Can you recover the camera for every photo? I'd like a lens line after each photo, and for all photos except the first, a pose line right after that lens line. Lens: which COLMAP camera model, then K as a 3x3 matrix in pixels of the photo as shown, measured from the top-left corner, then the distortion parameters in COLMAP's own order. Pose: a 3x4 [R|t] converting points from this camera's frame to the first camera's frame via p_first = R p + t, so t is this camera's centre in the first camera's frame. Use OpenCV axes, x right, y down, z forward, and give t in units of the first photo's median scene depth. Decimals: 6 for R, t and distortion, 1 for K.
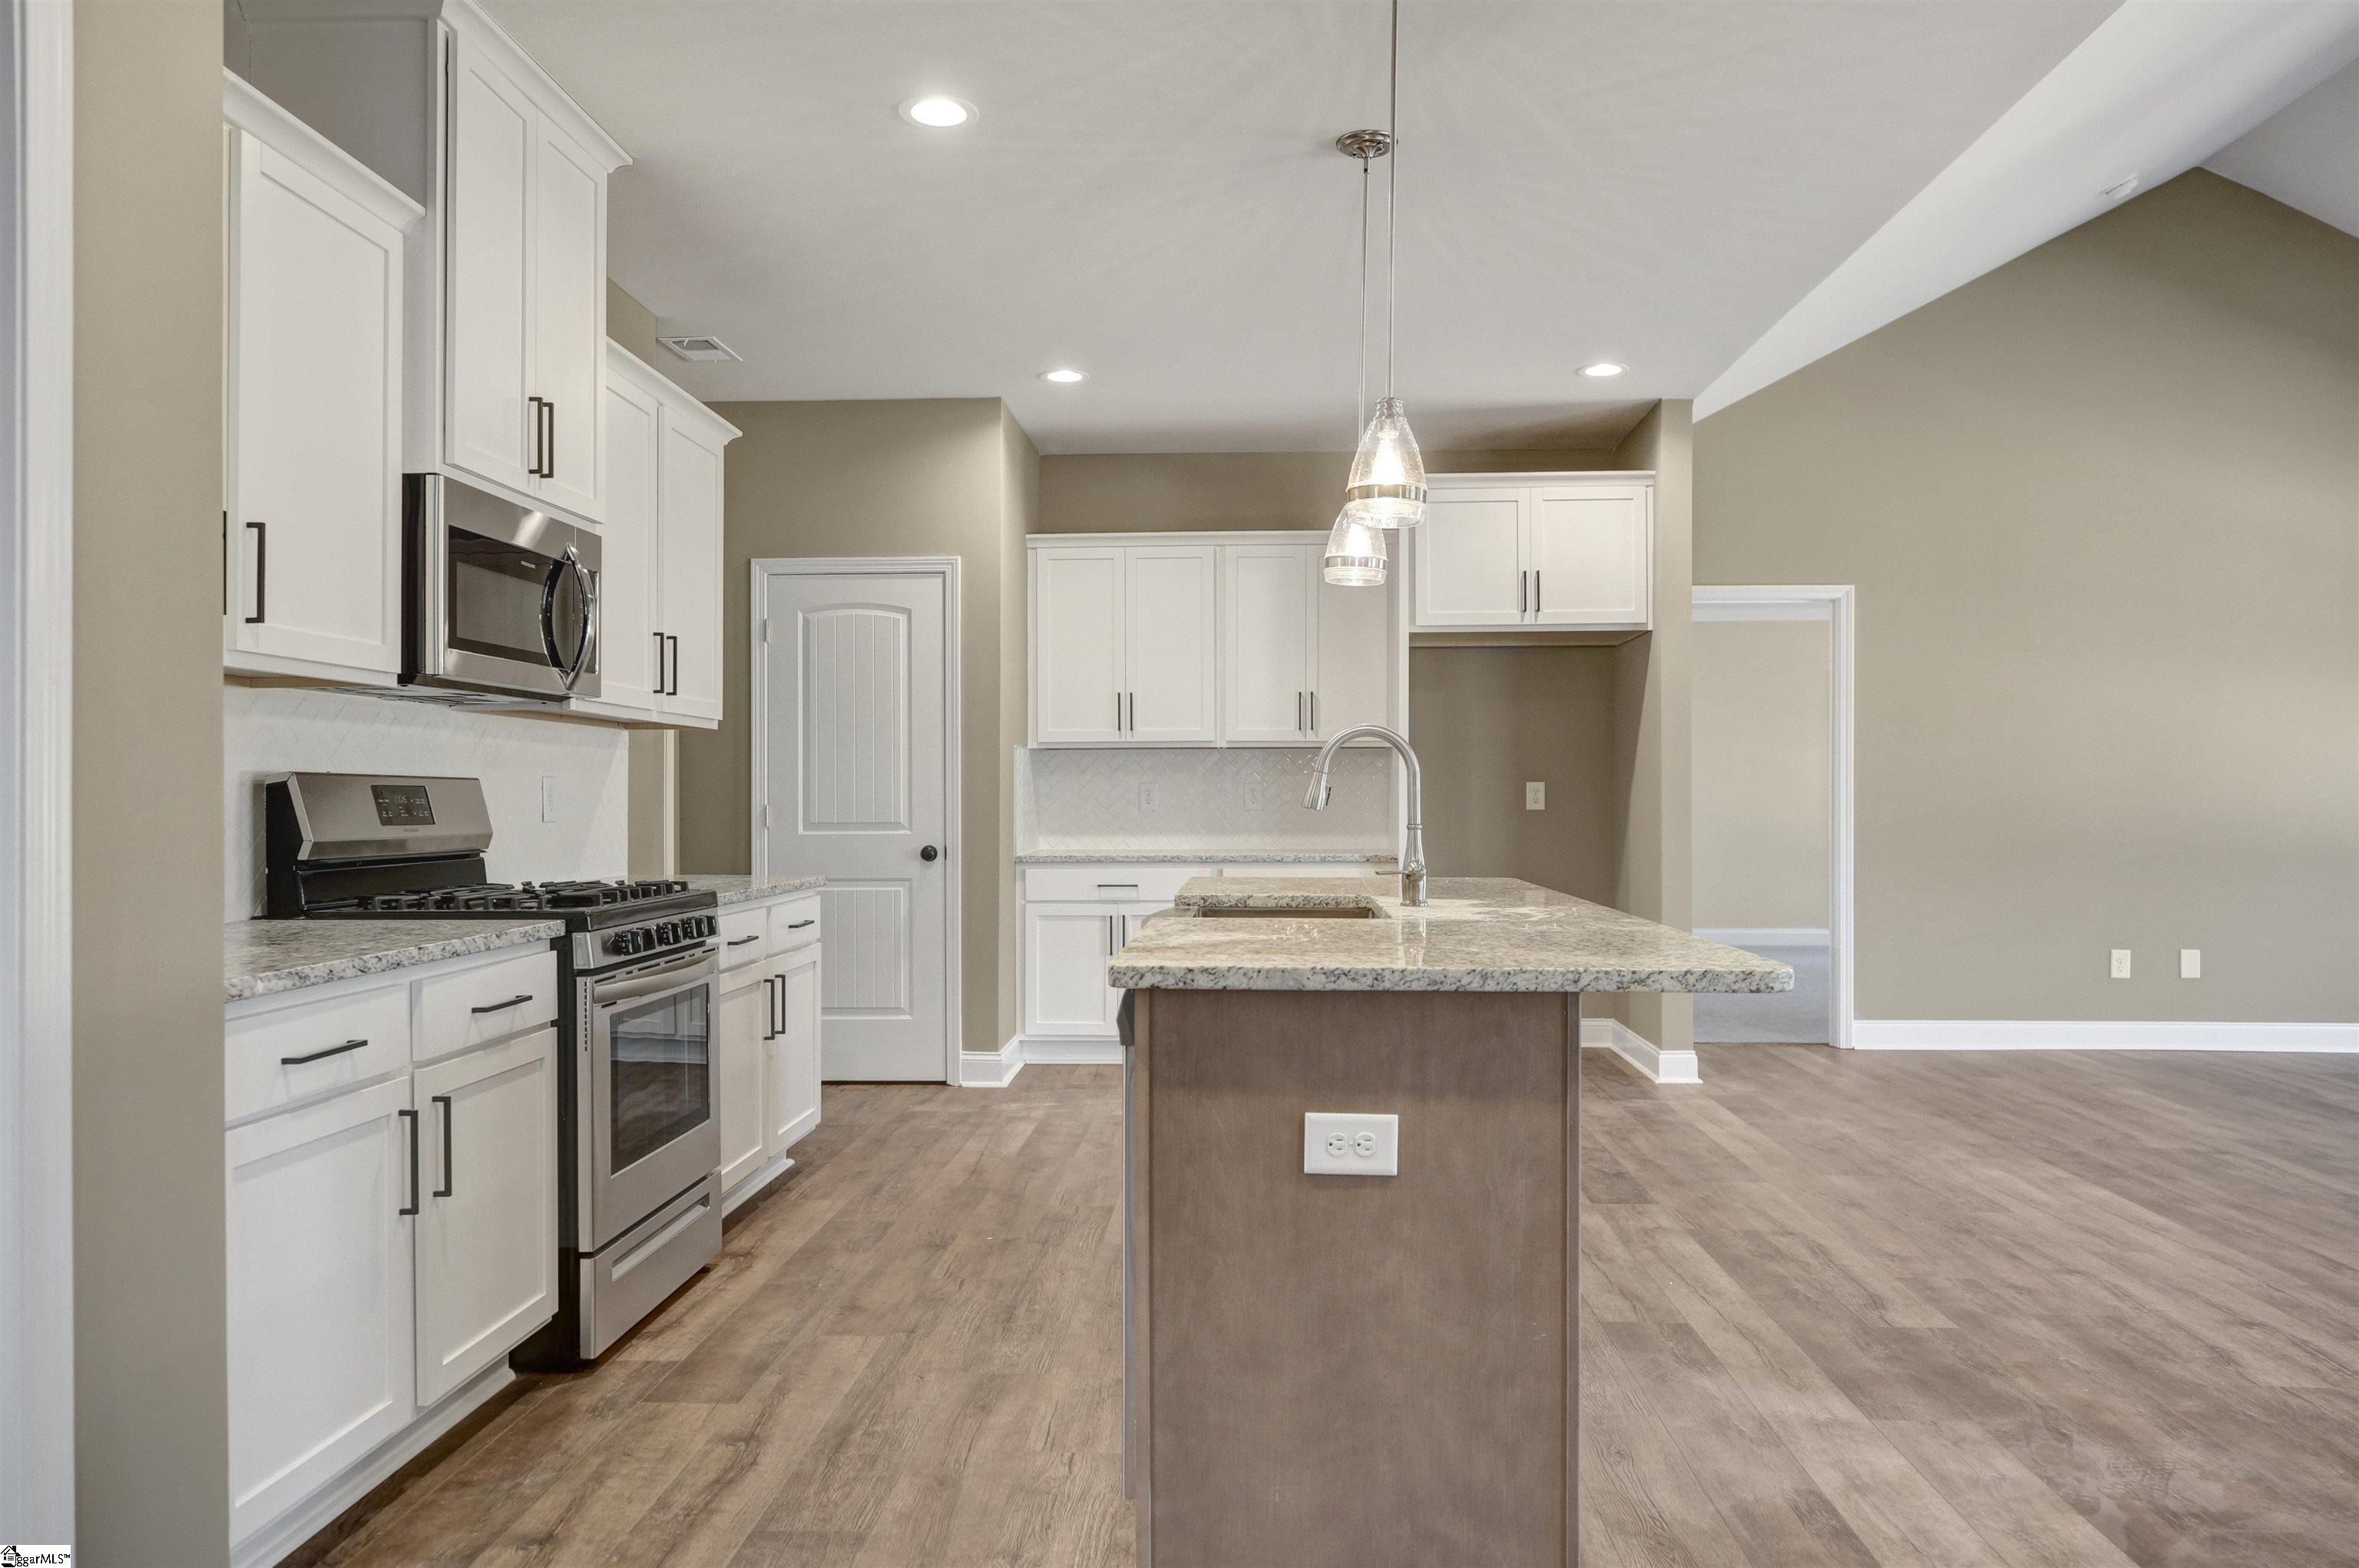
lens RADIAL K [[1579.8, 0, 1177.4], [0, 1579.8, 790.8], [0, 0, 1]] dist [0.007040, 0.004469]
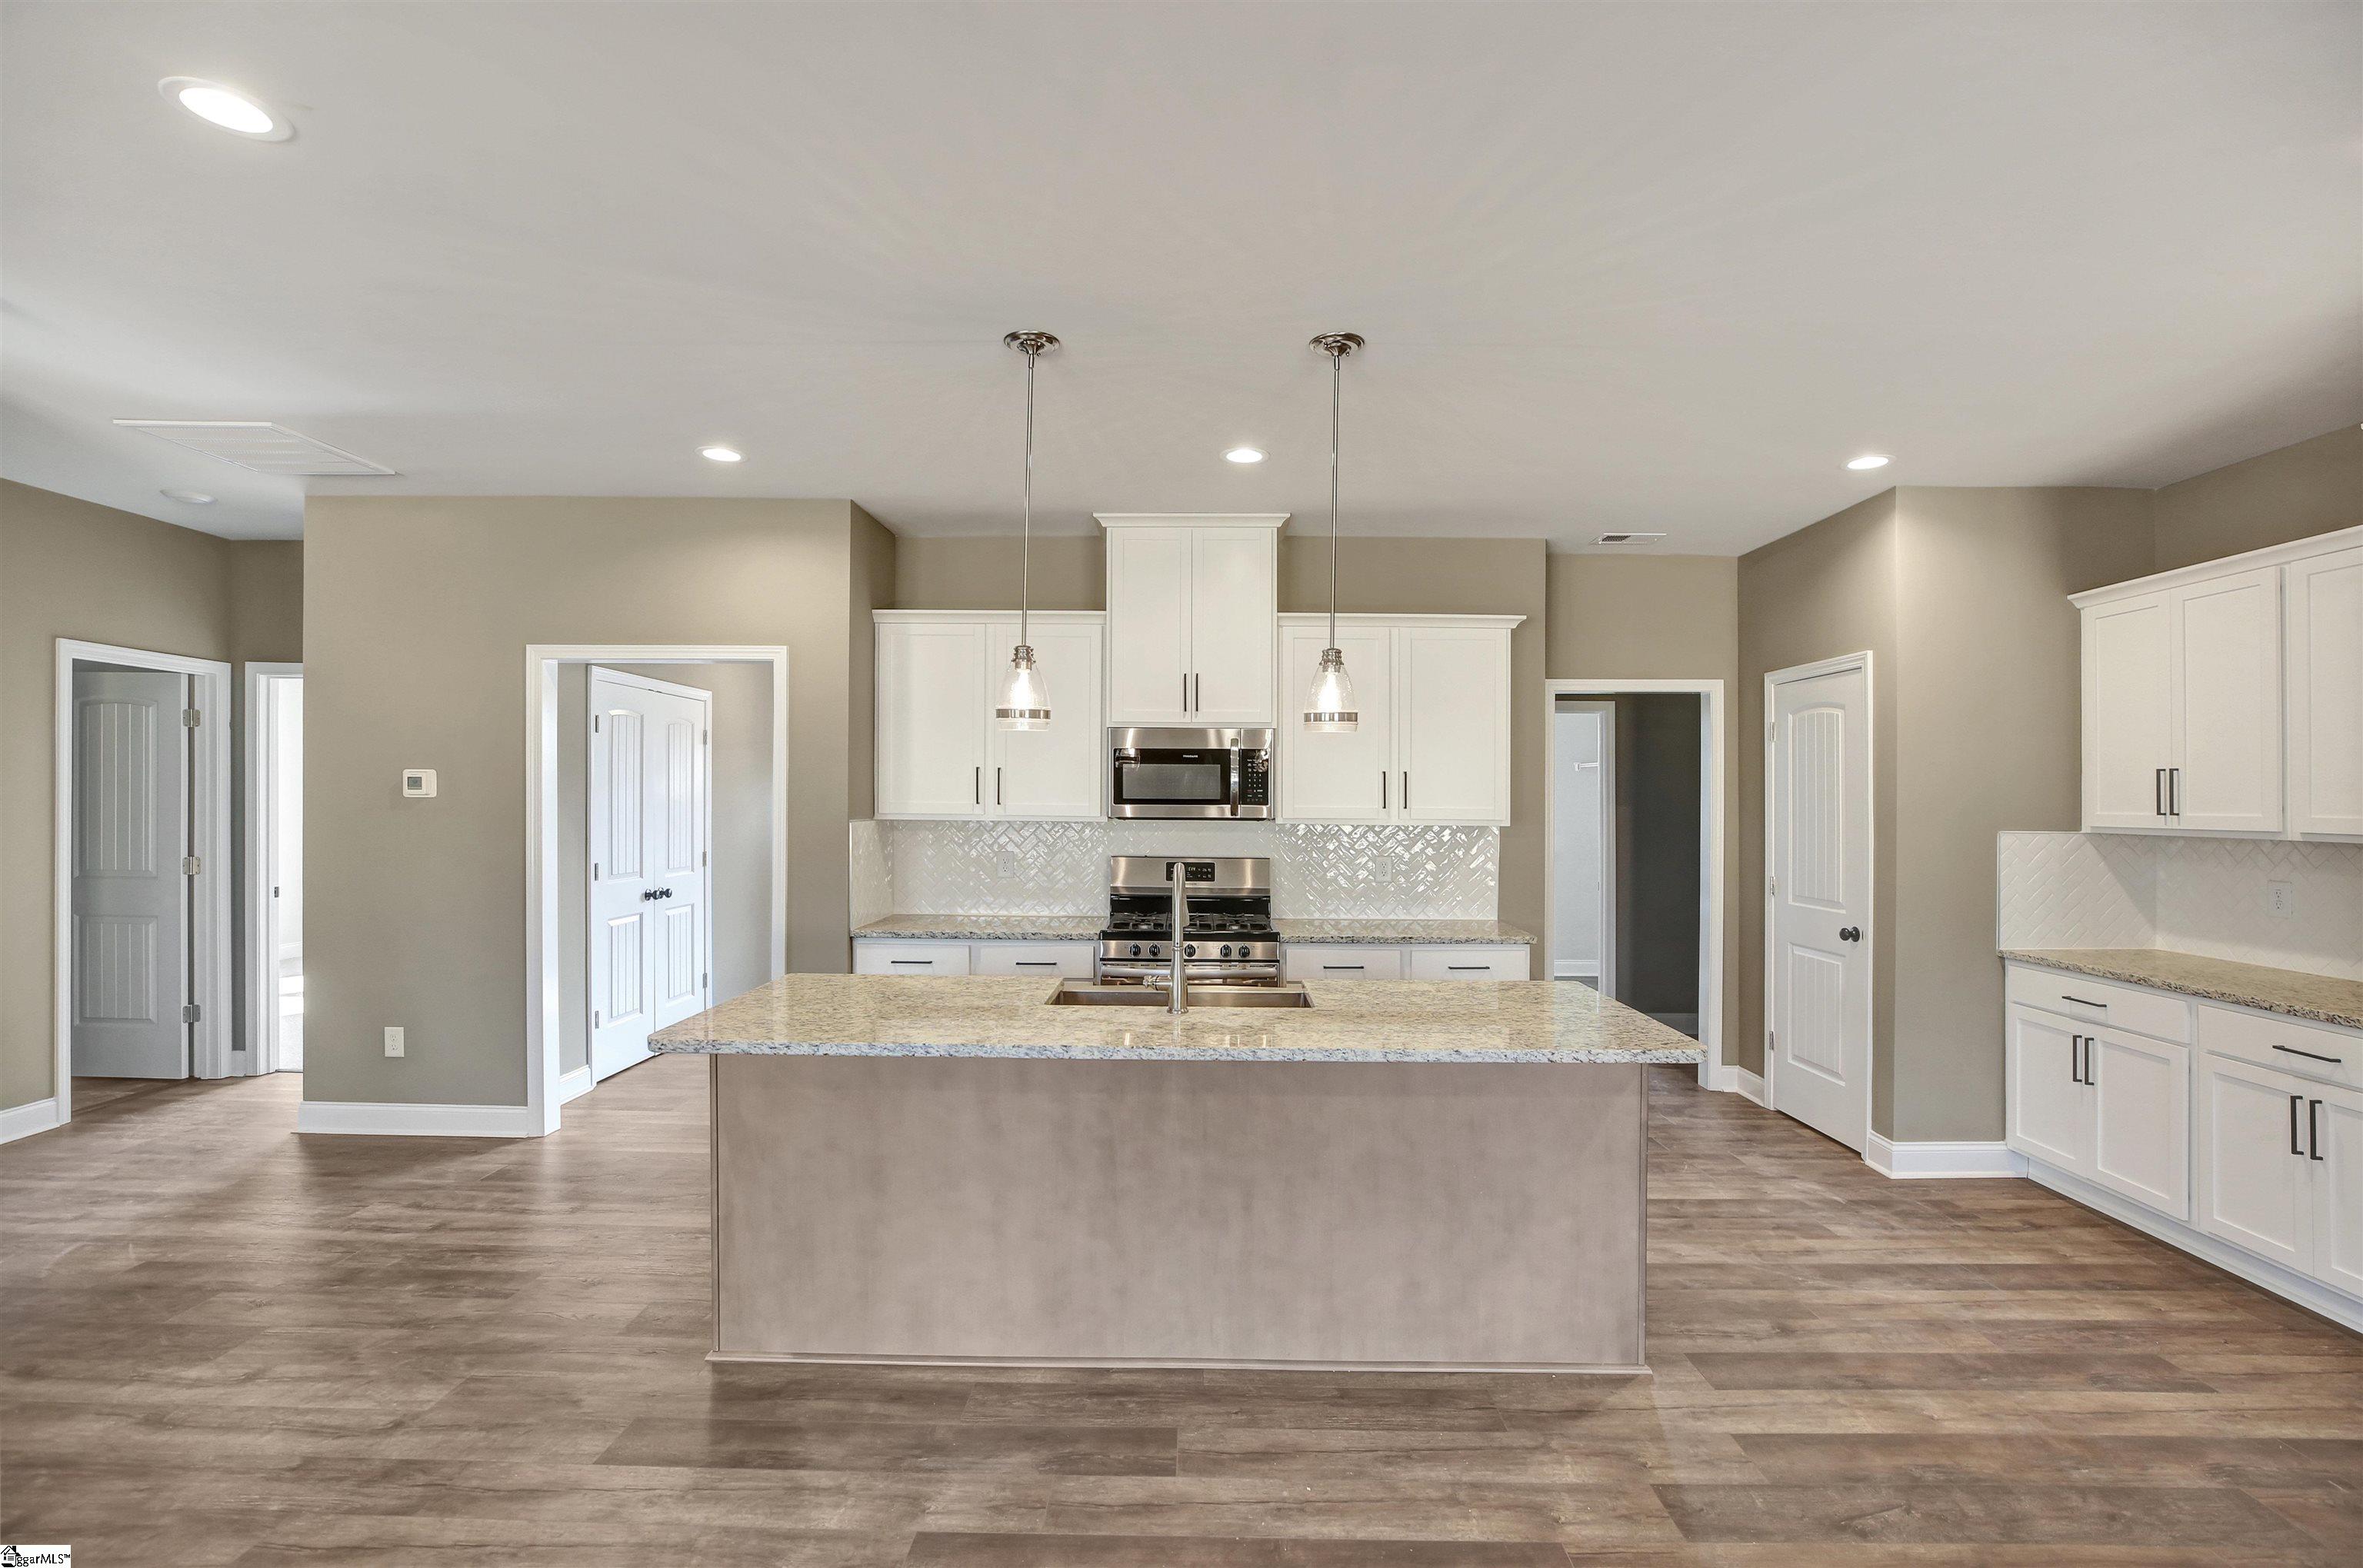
lens RADIAL K [[1098.3, 0, 1209.2], [0, 1098.3, 785.0], [0, 0, 1]] dist [-0.034066, 0.009442]
pose [[0.049390, -0.008126, -0.998746, 0.893557], [-0.003483, 0.999959, -0.008308, -0.086089], [0.998773, 0.003889, 0.049360, 0.866379]]
